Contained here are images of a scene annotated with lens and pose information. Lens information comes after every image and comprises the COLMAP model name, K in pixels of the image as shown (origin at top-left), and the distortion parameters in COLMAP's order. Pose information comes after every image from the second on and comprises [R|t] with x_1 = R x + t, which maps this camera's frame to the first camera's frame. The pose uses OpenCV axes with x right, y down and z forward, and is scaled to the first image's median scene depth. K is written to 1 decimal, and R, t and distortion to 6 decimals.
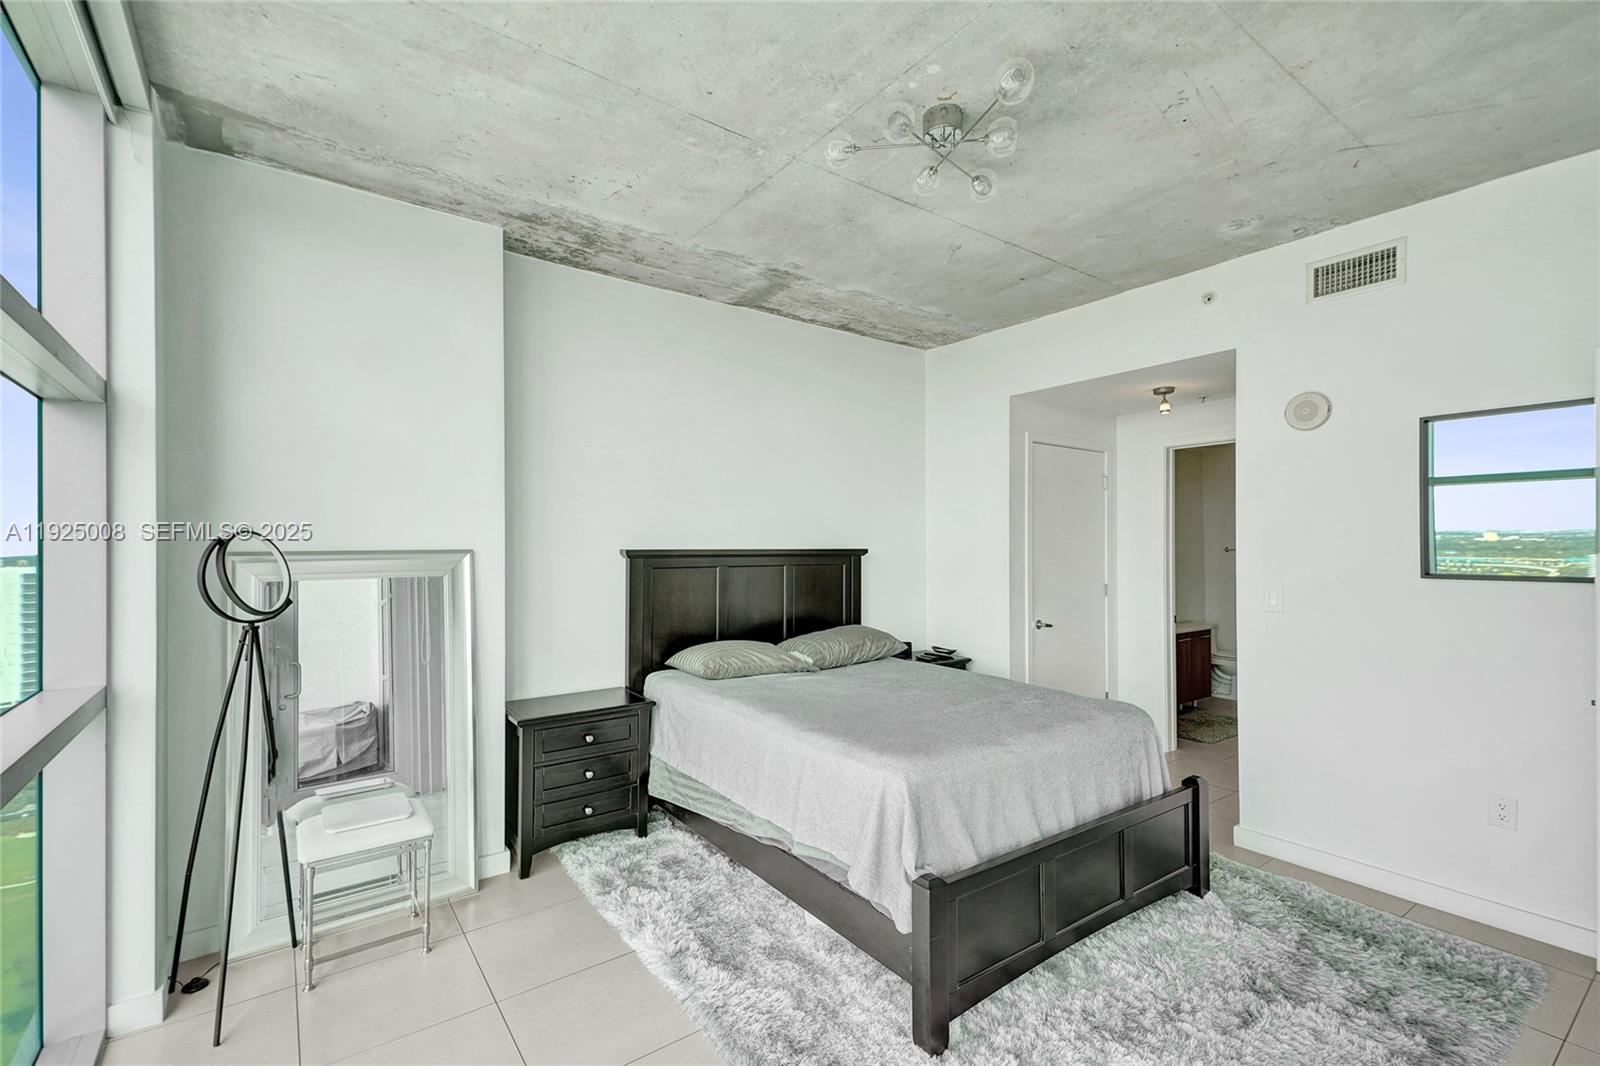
lens RADIAL K [[701.1, 0, 801.2], [0, 701.1, 543.7], [0, 0, 1]] dist [-0.002036, -0.001205]
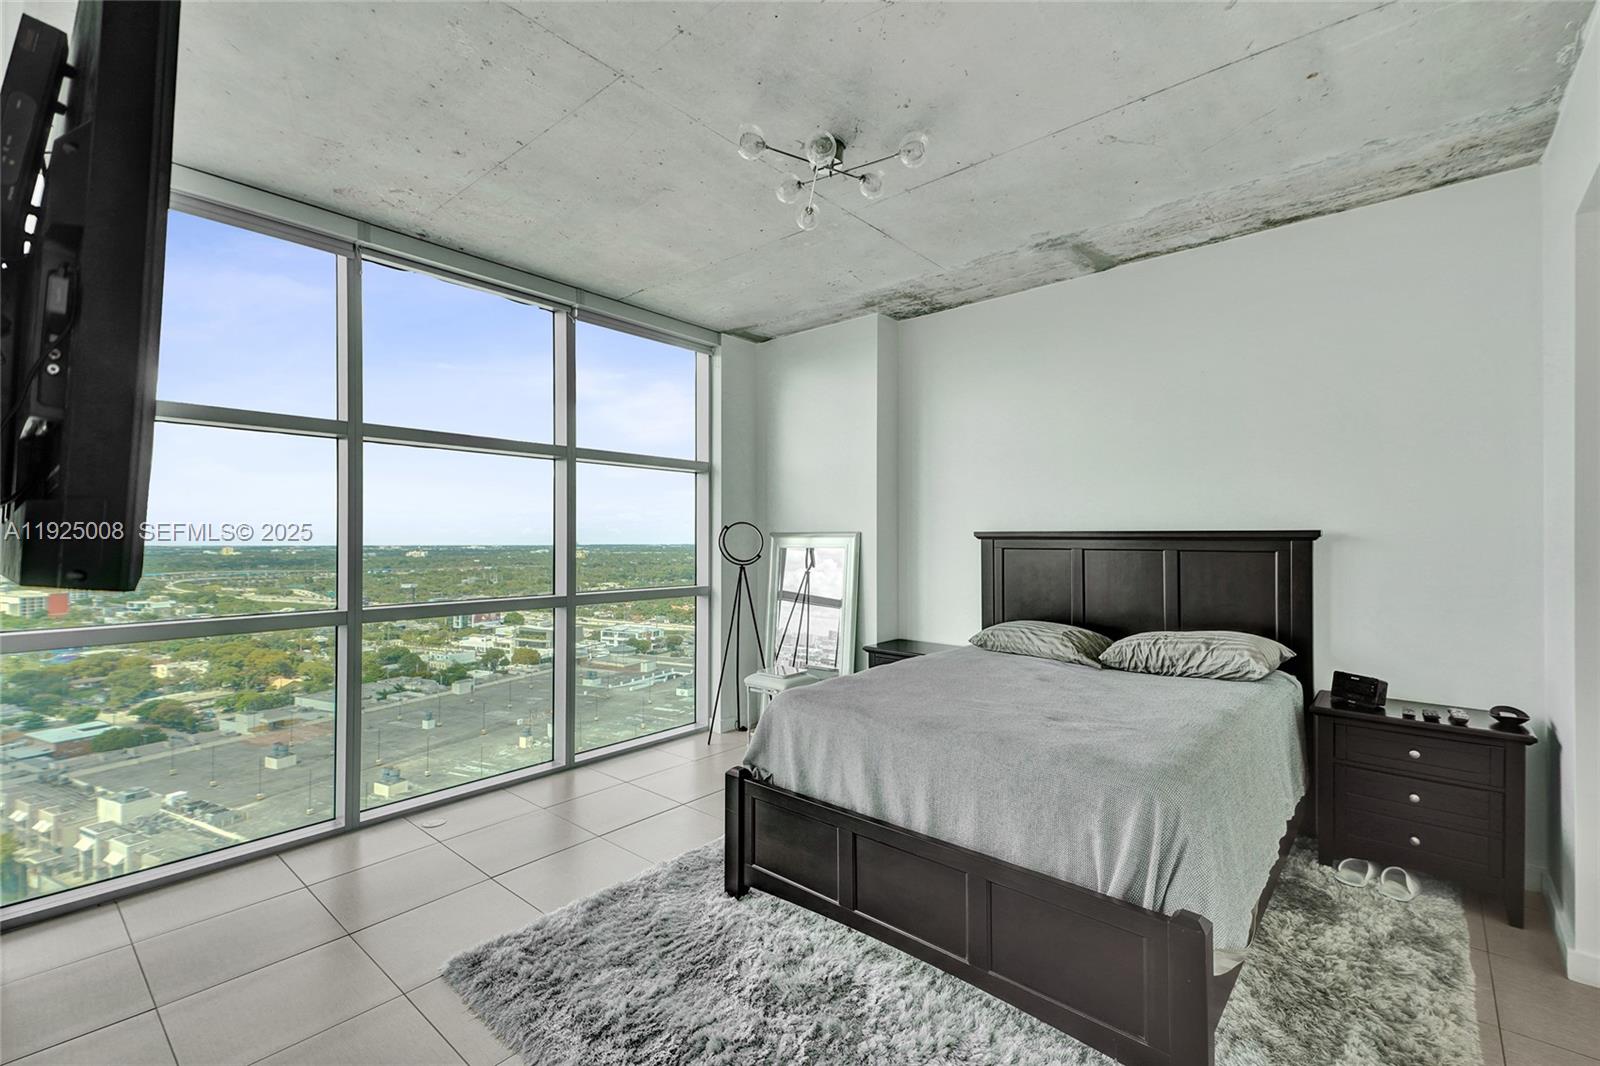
lens RADIAL K [[701.1, 0, 800.4], [0, 701.1, 530.2], [0, 0, 1]] dist [-0.002036, -0.001205]
pose [[0.195982, -0.008906, -0.980567, 0.840899], [0.005580, 0.999953, -0.007967, 0.013270], [0.980592, -0.003910, 0.196023, 0.475549]]
